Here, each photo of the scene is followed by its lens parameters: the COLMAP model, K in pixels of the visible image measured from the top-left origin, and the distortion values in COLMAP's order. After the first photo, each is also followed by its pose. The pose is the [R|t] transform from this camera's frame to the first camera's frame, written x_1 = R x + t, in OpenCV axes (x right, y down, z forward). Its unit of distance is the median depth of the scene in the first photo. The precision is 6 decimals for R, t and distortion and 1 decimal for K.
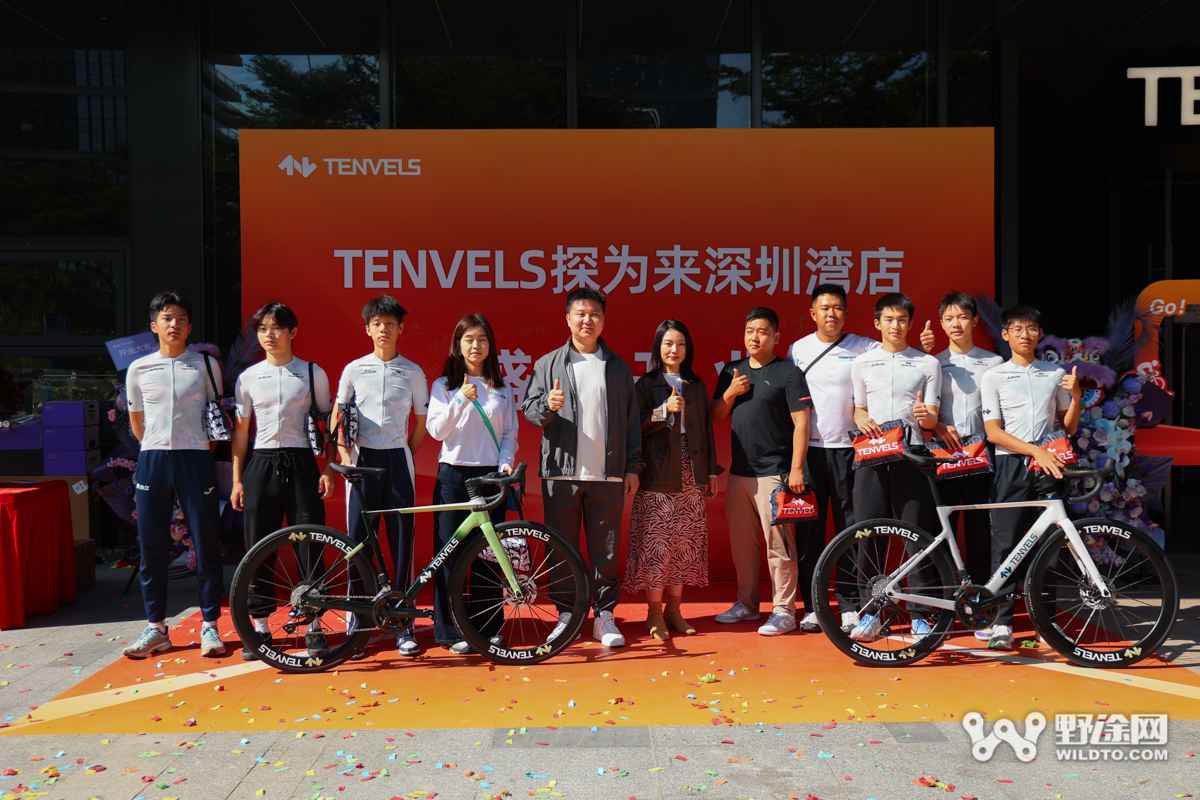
lens RADIAL K [[1088.9, 0, 600.3], [0, 1088.9, 407.9], [0, 0, 1]] dist [-0.015607, 0.103095]
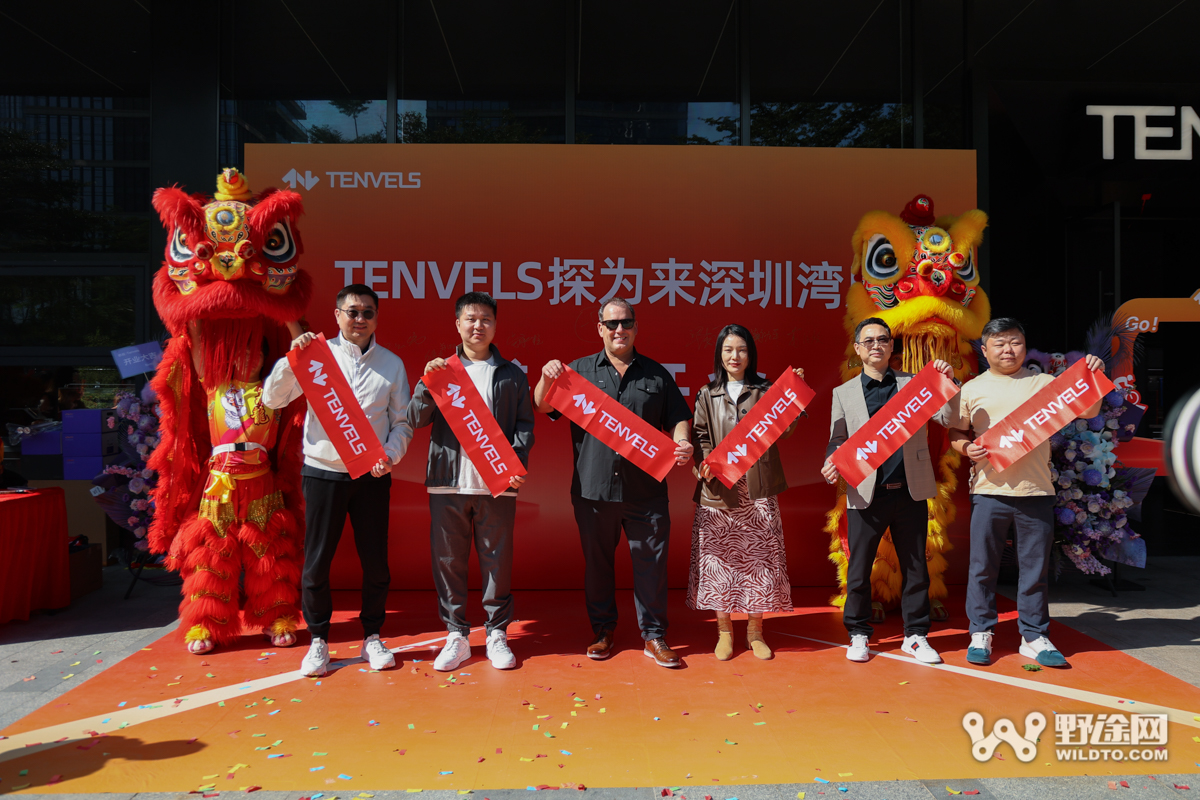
lens RADIAL K [[885.9, 0, 602.5], [0, 885.9, 407.4], [0, 0, 1]] dist [-0.083989, 0.079863]
pose [[0.999905, 0.005877, 0.012493, -0.003891], [-0.005722, 0.999907, -0.012415, 0.000393], [-0.012565, 0.012343, 0.999845, 0.177760]]
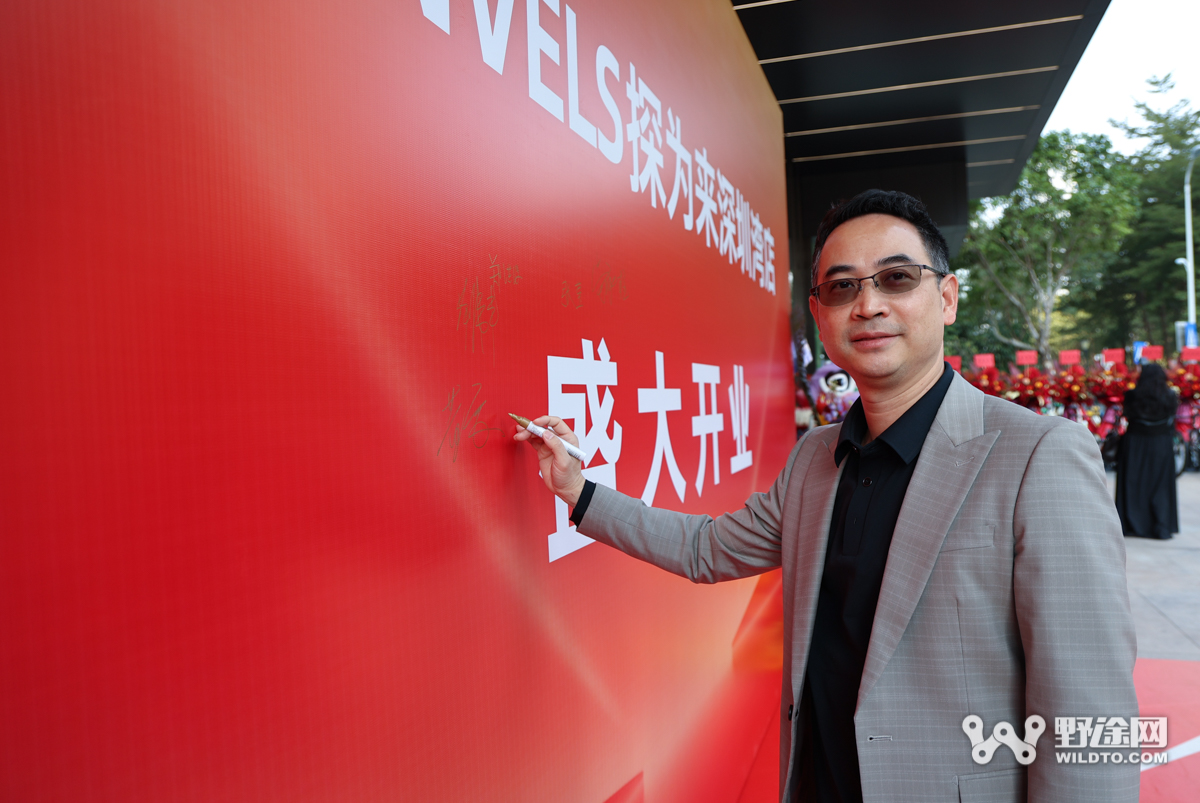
lens RADIAL K [[839.9, 0, 608.3], [0, 839.9, 405.6], [0, 0, 1]] dist [-0.099169, 0.069463]
pose [[0.352215, -0.018758, 0.935731, -0.301713], [0.044614, 0.998999, 0.003234, -0.036178], [-0.934855, 0.040608, 0.352700, 0.914347]]
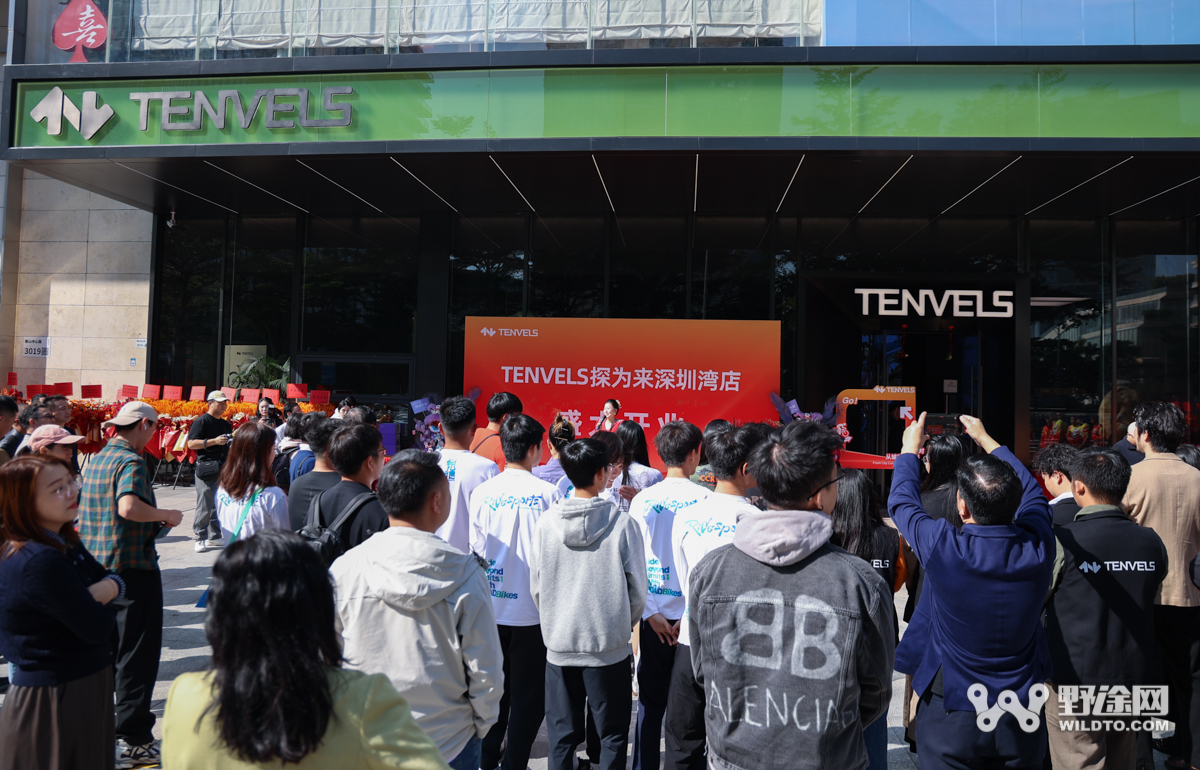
lens RADIAL K [[819.5, 0, 598.5], [0, 819.5, 370.1], [0, 0, 1]] dist [-0.097725, 0.064395]
pose [[0.992854, 0.025863, -0.116499, 0.181377], [-0.030859, 0.998671, -0.041284, -0.068035], [0.115276, 0.044584, 0.992332, -0.779207]]
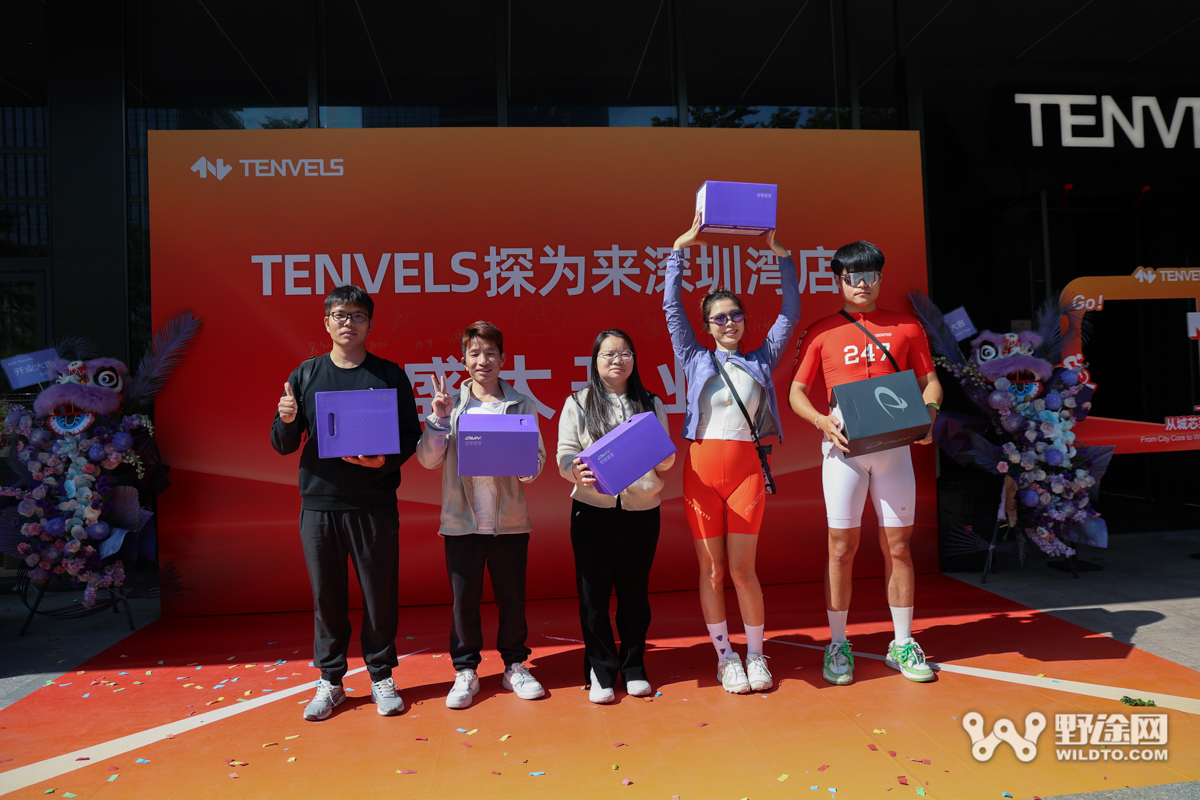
lens RADIAL K [[839.9, 0, 608.3], [0, 839.9, 404.1], [0, 0, 1]] dist [-0.099169, 0.069463]
pose [[0.995146, -0.027574, 0.094464, -0.009418], [0.030497, 0.999095, -0.029641, 0.013052], [-0.093562, 0.032378, 0.995087, 0.268088]]
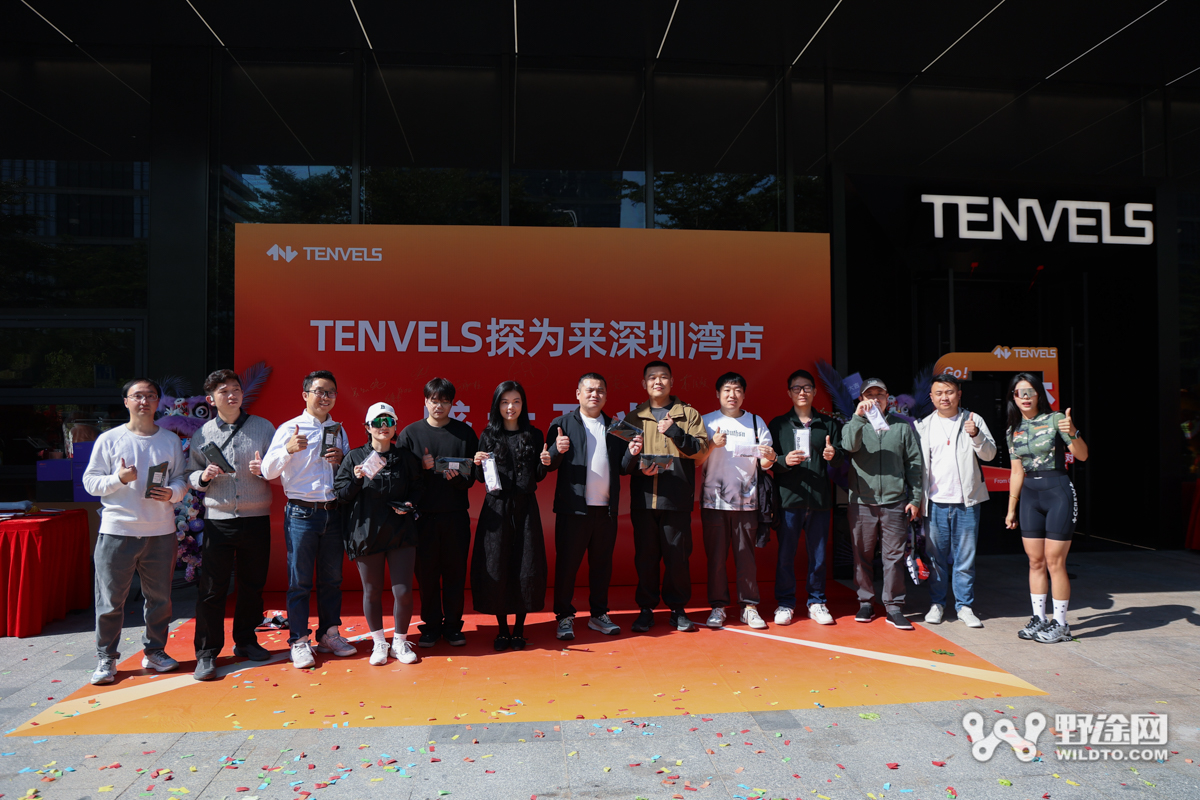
lens RADIAL K [[829.6, 0, 600.7], [0, 829.6, 420.0], [0, 0, 1]] dist [-0.104731, 0.073755]
pose [[0.996559, 0.003314, 0.082822, 0.007215], [-0.001730, 0.999814, -0.019184, -0.014398], [-0.082870, 0.018974, 0.996380, 0.048010]]
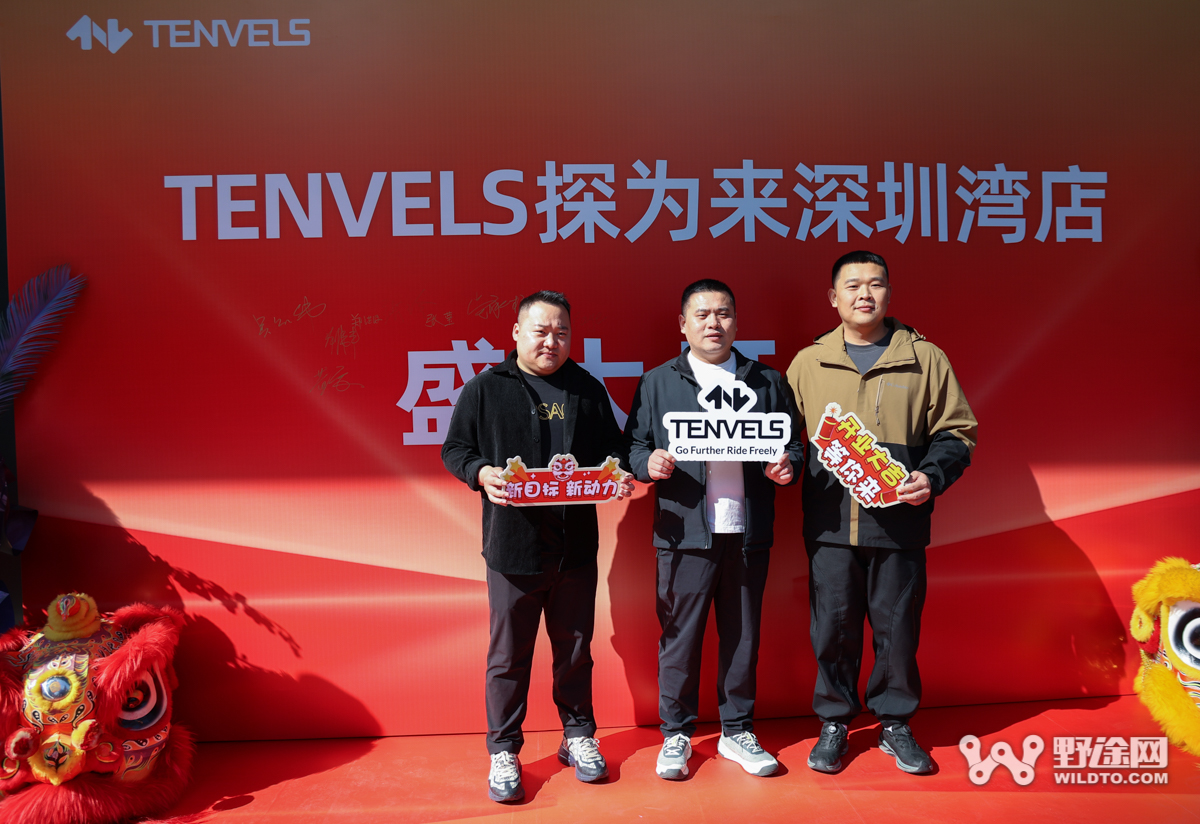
lens RADIAL K [[830.9, 0, 588.1], [0, 830.9, 397.2], [0, 0, 1]] dist [-0.094208, 0.065886]
pose [[0.999234, -0.019487, 0.033928, -0.034303], [0.019116, 0.999754, 0.011204, -0.026907], [-0.034138, -0.010547, 0.999361, 0.554485]]
